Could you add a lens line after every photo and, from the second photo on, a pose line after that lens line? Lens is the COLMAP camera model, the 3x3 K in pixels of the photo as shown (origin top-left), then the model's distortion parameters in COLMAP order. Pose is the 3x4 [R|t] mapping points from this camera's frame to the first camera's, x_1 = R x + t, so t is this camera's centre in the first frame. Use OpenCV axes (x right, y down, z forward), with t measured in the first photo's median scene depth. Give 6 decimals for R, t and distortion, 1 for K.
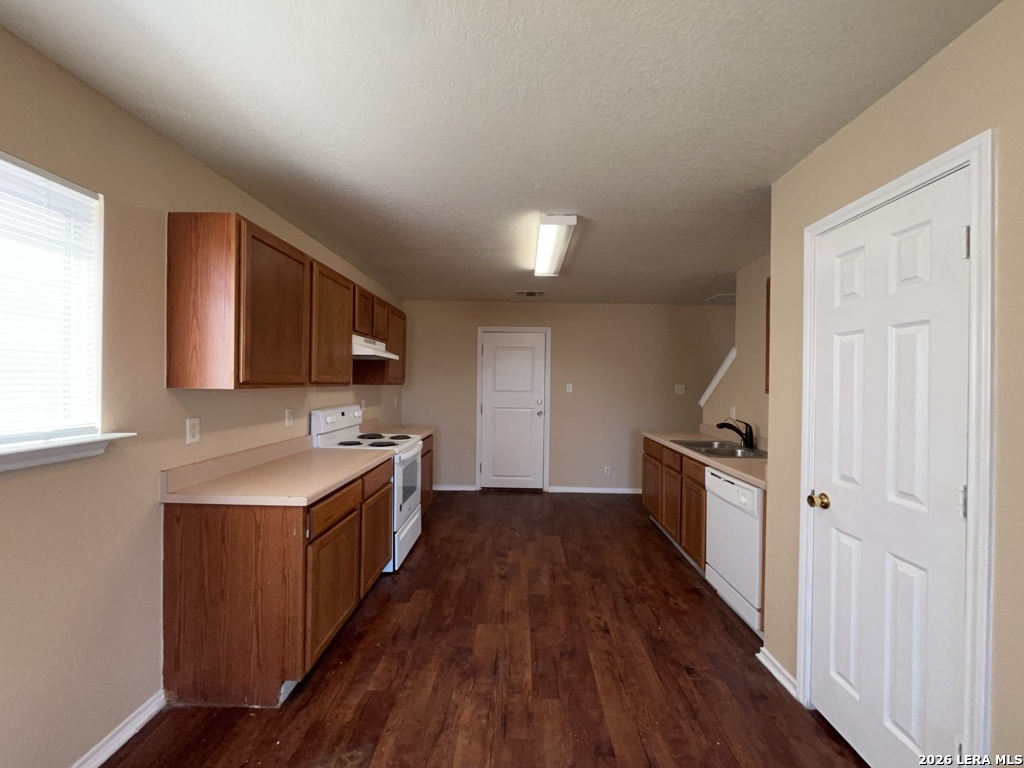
lens RADIAL K [[414.6, 0, 512.8], [0, 414.6, 382.4], [0, 0, 1]] dist [-0.000993, -0.000016]
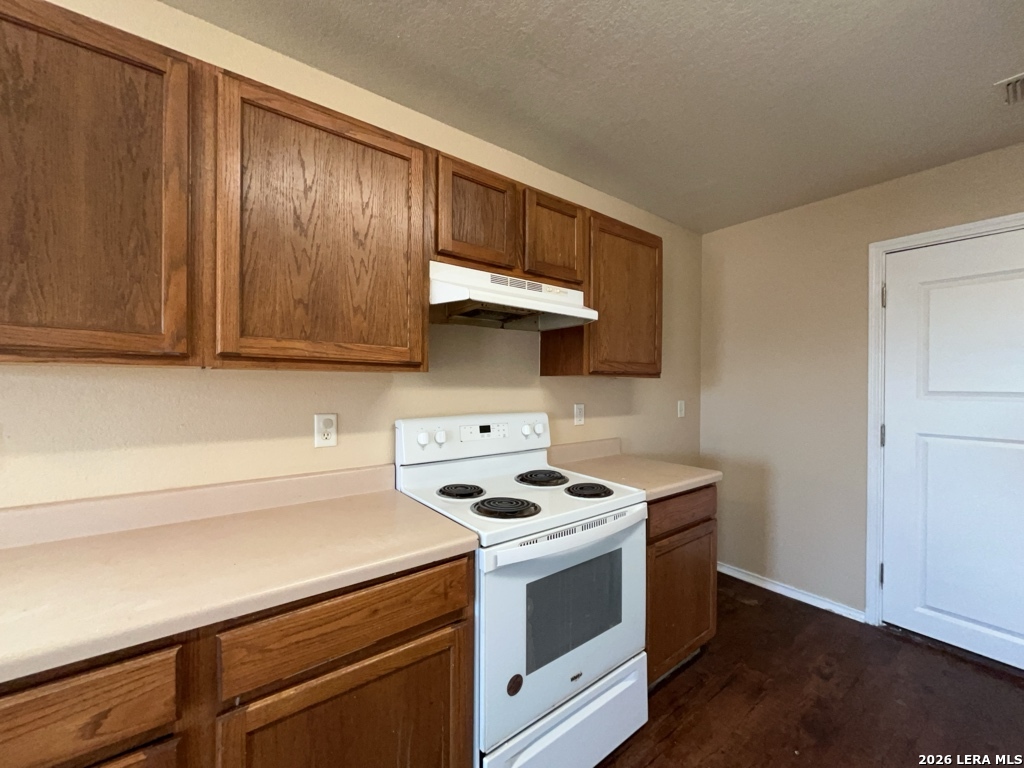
lens RADIAL K [[414.6, 0, 511.3], [0, 414.6, 383.4], [0, 0, 1]] dist [-0.000993, -0.000016]
pose [[0.626249, -0.010998, -0.779546, 0.025172], [0.002112, 0.999921, -0.012411, 0.022470], [0.779620, 0.006126, 0.626222, 0.624827]]
